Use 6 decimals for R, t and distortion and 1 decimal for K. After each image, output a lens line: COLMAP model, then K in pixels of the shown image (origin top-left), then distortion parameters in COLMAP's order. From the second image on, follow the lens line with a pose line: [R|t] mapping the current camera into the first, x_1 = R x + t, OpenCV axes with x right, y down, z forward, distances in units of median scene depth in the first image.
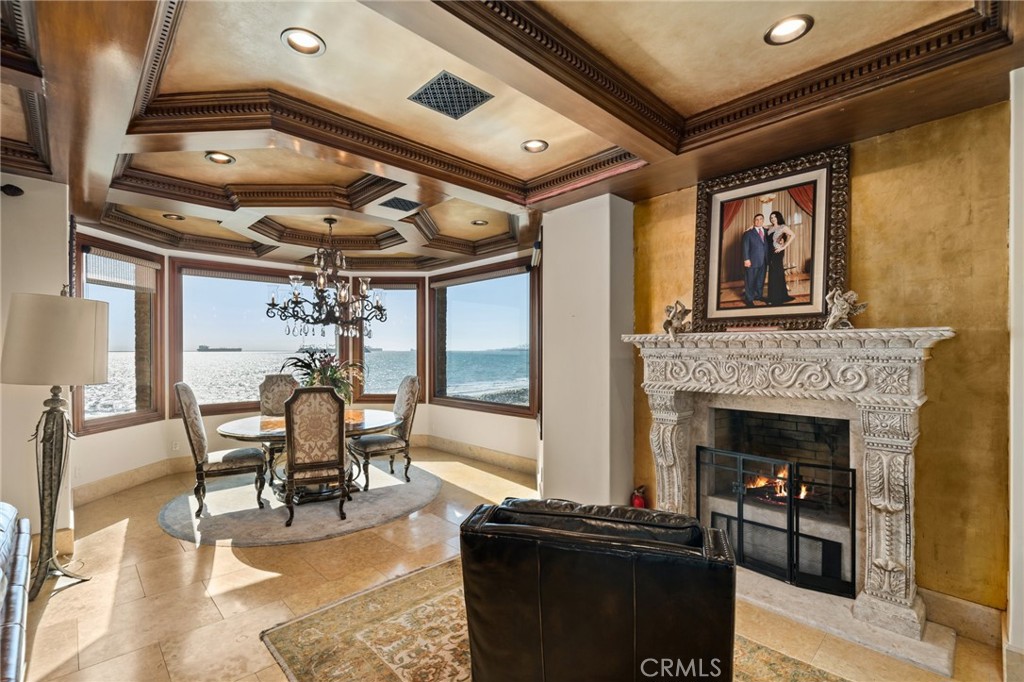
lens RADIAL K [[453.6, 0, 510.0], [0, 453.6, 350.7], [0, 0, 1]] dist [0.001570, -0.000799]
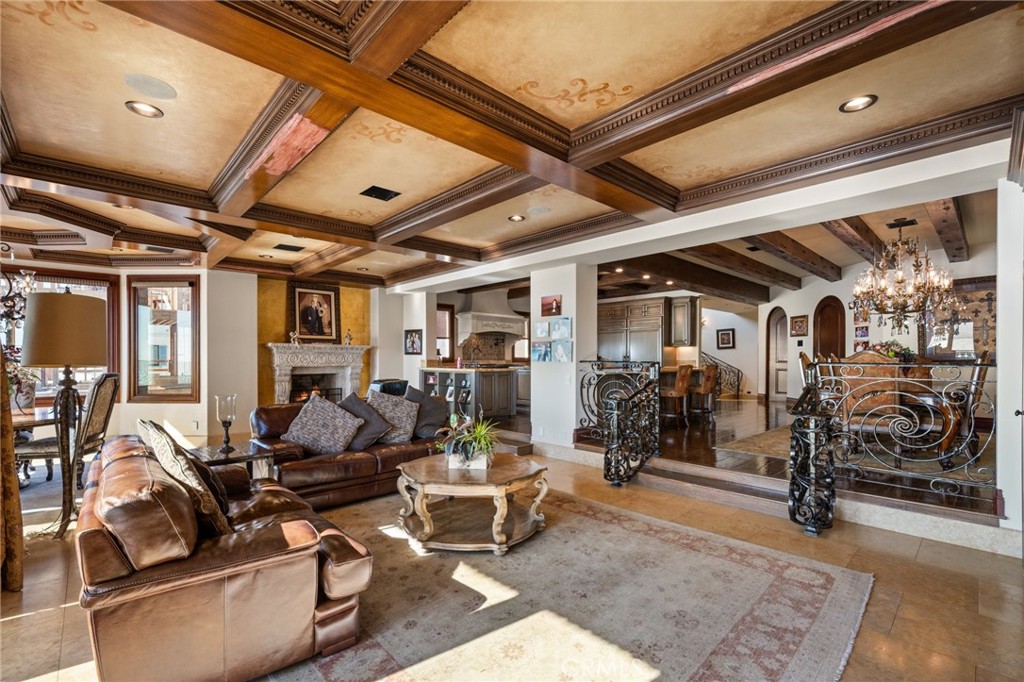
lens RADIAL K [[453.6, 0, 505.6], [0, 453.6, 364.0], [0, 0, 1]] dist [0.001570, -0.000799]
pose [[0.015710, -0.009778, 0.999829, -1.509327], [0.002445, 0.999950, 0.009740, 0.037340], [-0.999874, 0.002292, 0.015733, -0.136063]]
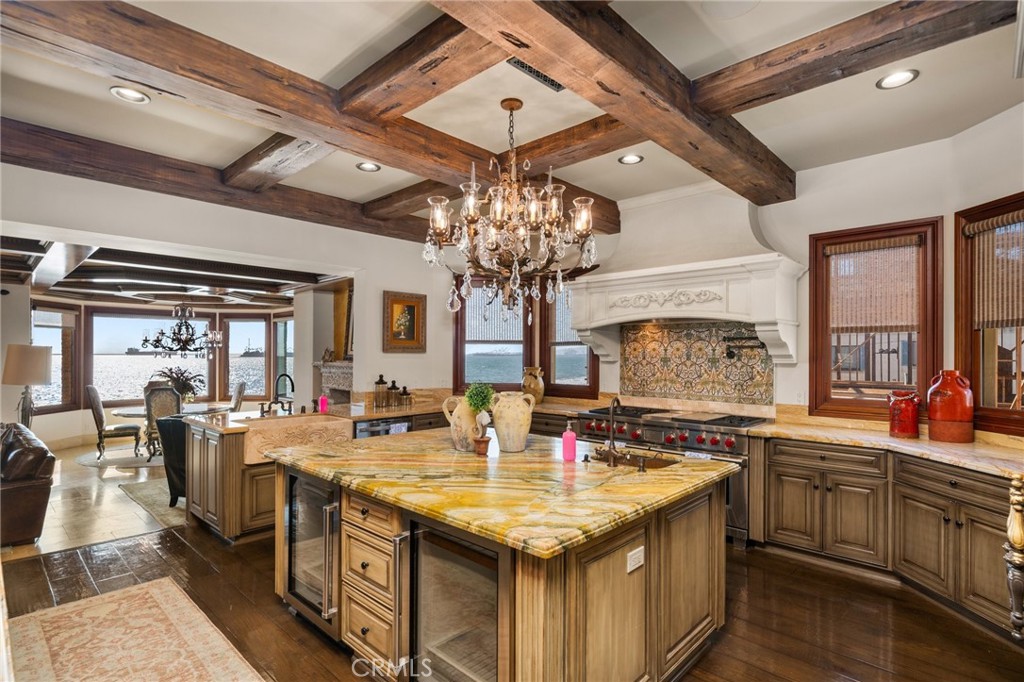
lens RADIAL K [[509.1, 0, 506.4], [0, 509.1, 353.9], [0, 0, 1]] dist [-0.003710, 0.003004]
pose [[0.998989, 0.004676, 0.044711, 0.793922], [-0.004471, 0.999979, -0.004684, -0.049981], [-0.044732, 0.004479, 0.998989, -1.037050]]
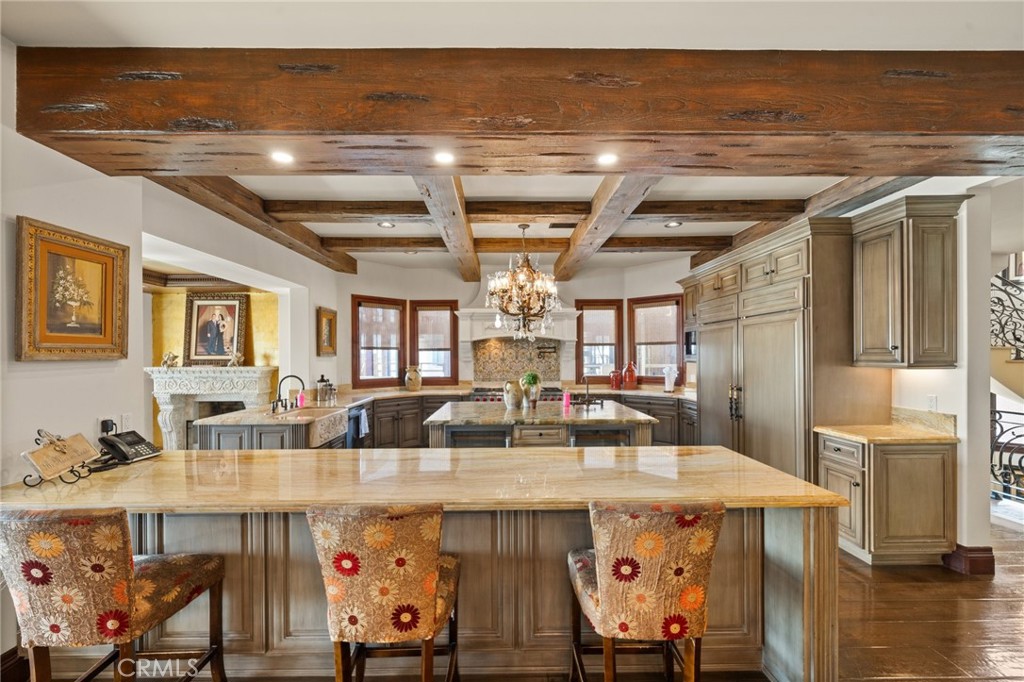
lens RADIAL K [[426.2, 0, 505.2], [0, 426.2, 355.3], [0, 0, 1]] dist [0.000235, -0.000222]
pose [[0.686529, -0.002281, 0.727099, -0.001754], [0.007272, 0.999967, -0.003729, -0.053354], [-0.727066, 0.007848, 0.686522, -1.069800]]
